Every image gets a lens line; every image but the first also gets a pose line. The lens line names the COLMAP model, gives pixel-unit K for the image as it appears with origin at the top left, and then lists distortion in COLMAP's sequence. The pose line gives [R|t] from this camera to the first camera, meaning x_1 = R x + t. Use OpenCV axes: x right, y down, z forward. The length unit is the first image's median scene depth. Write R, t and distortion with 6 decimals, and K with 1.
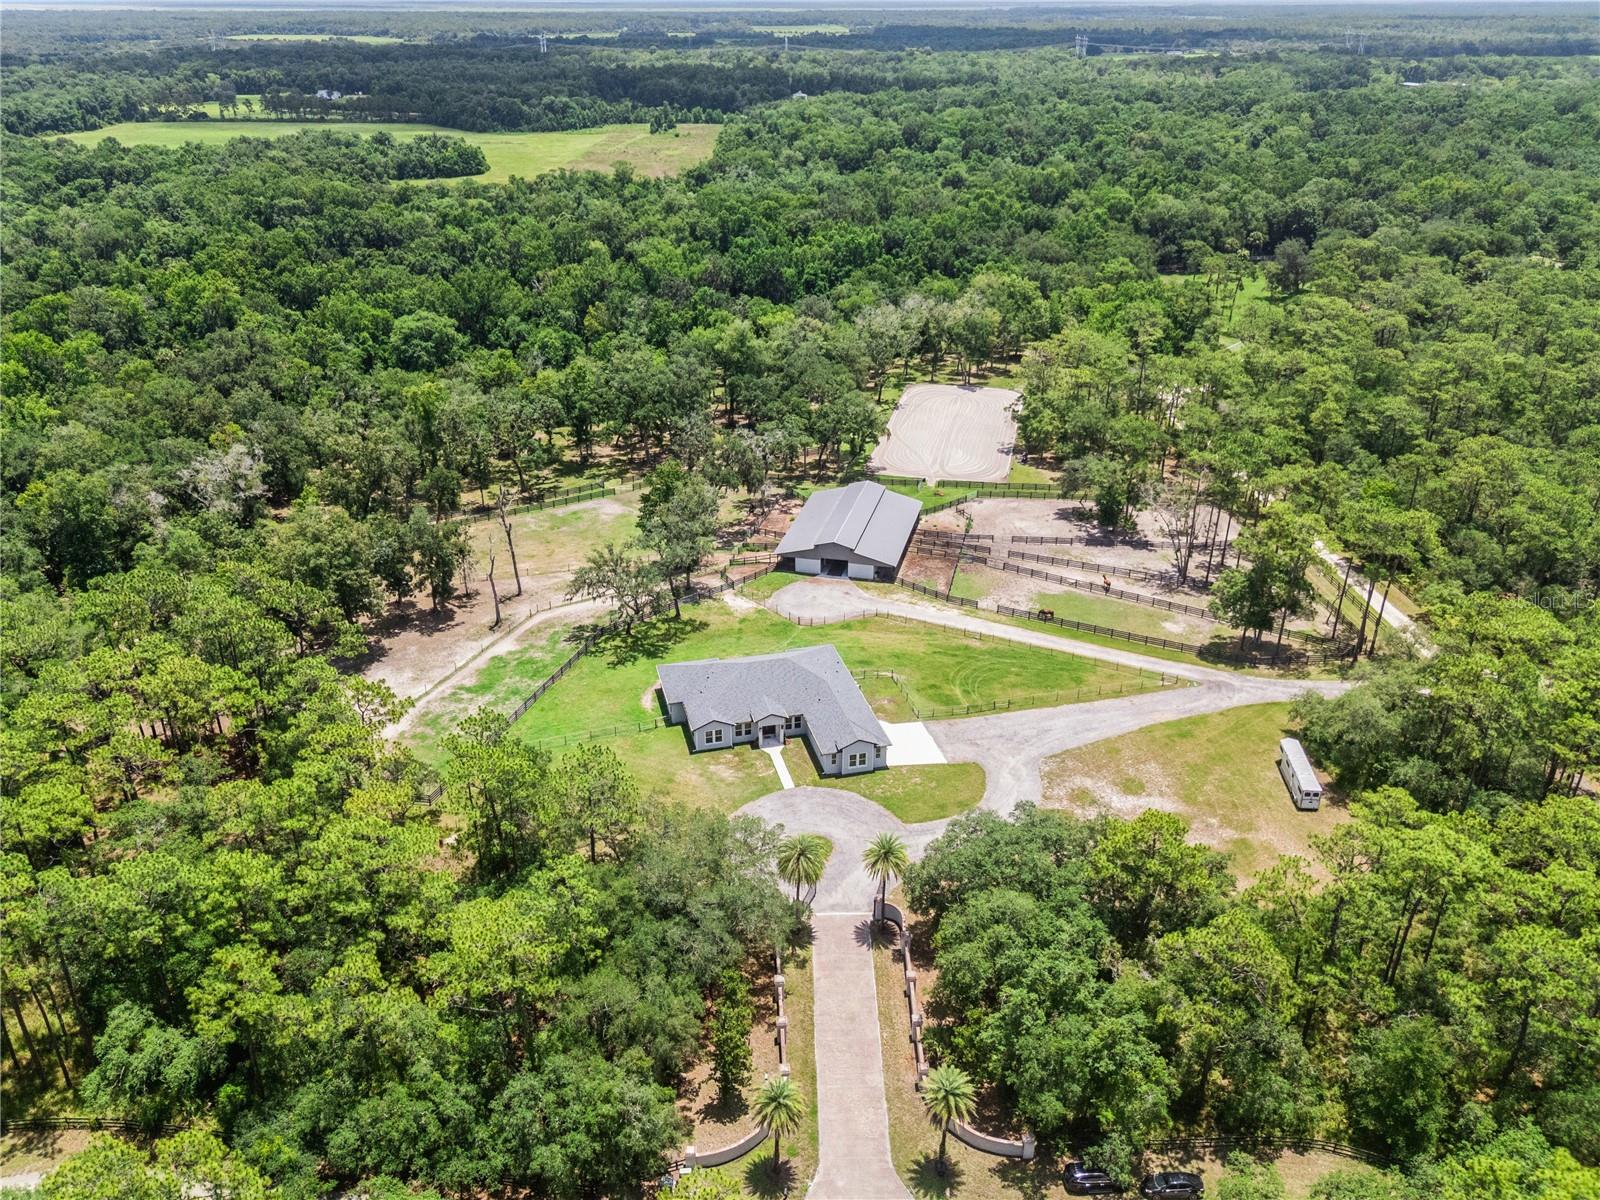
lens RADIAL K [[1176.5, 0, 800.0], [0, 1176.5, 600.0], [0, 0, 1]] dist [0.073977, -0.081799]
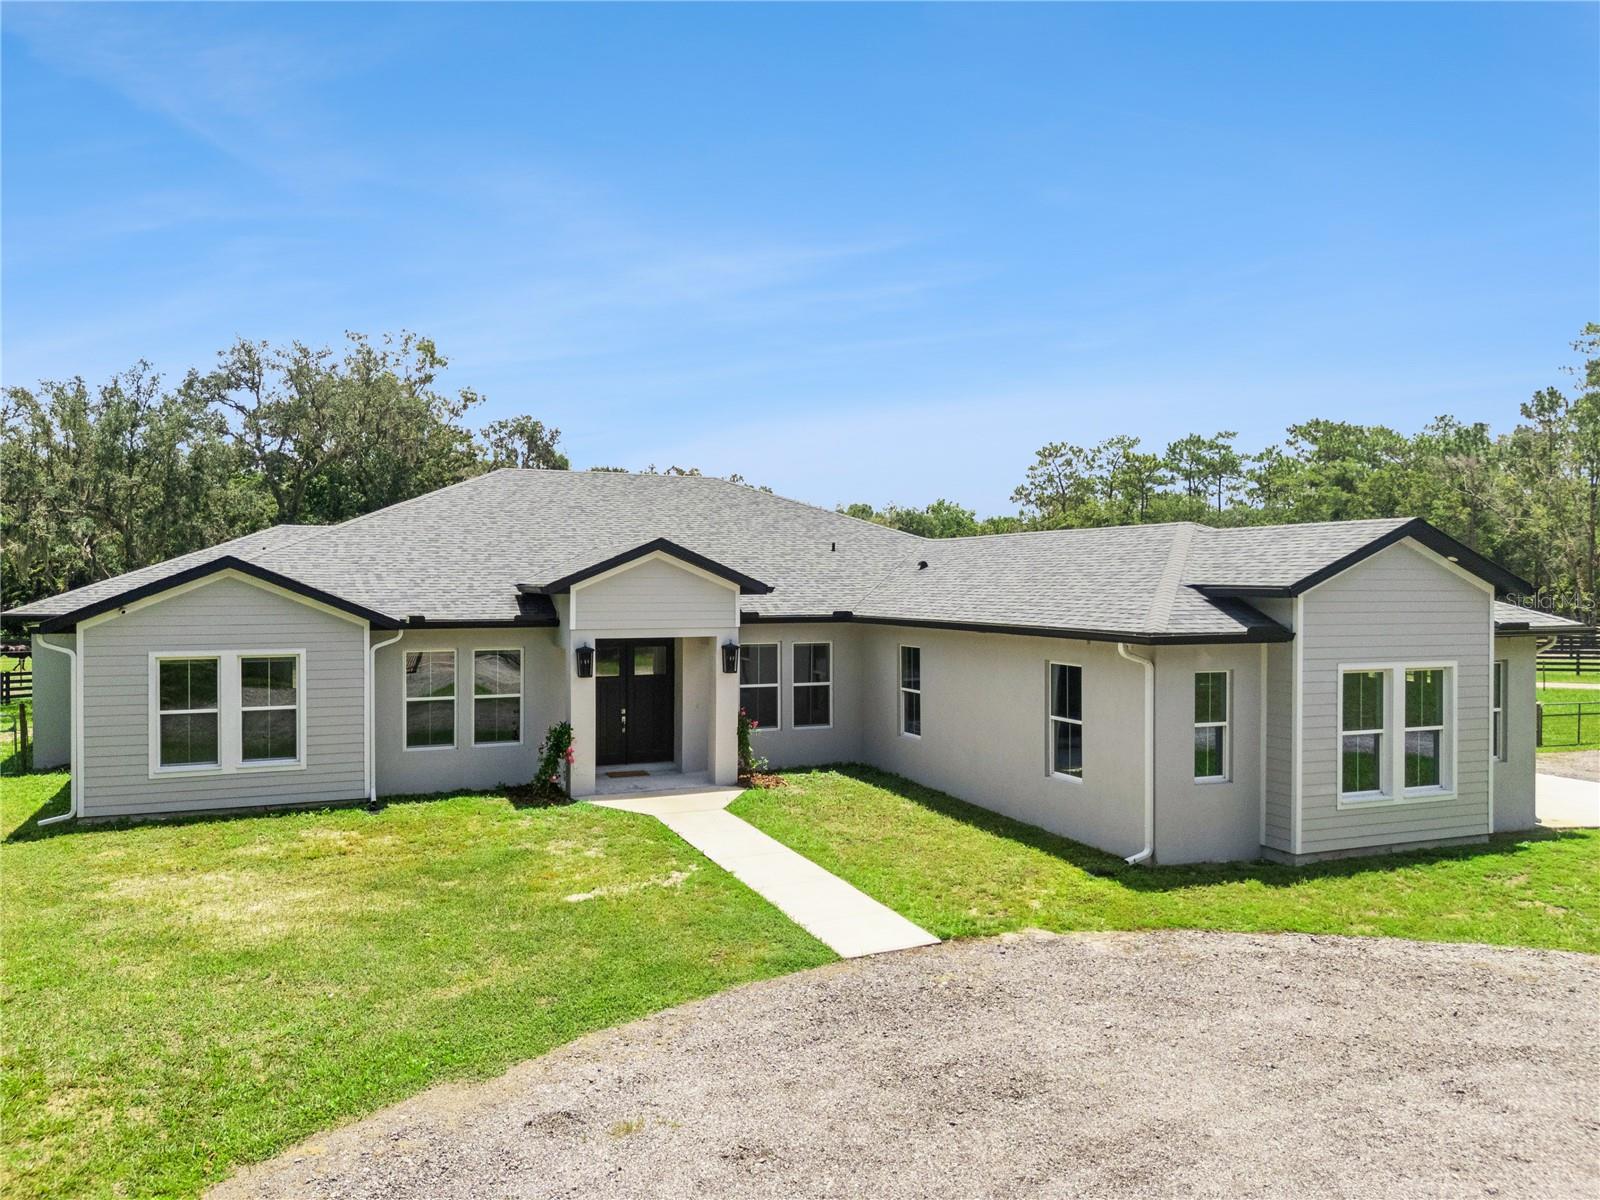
lens RADIAL K [[1176.5, 0, 800.0], [0, 1176.5, 600.0], [0, 0, 1]] dist [0.073977, -0.081799]
pose [[0.988907, -0.005785, 0.148424, -0.029559], [0.065555, 0.913655, -0.401169, 0.167879], [-0.133288, 0.406449, 0.903899, 0.887941]]
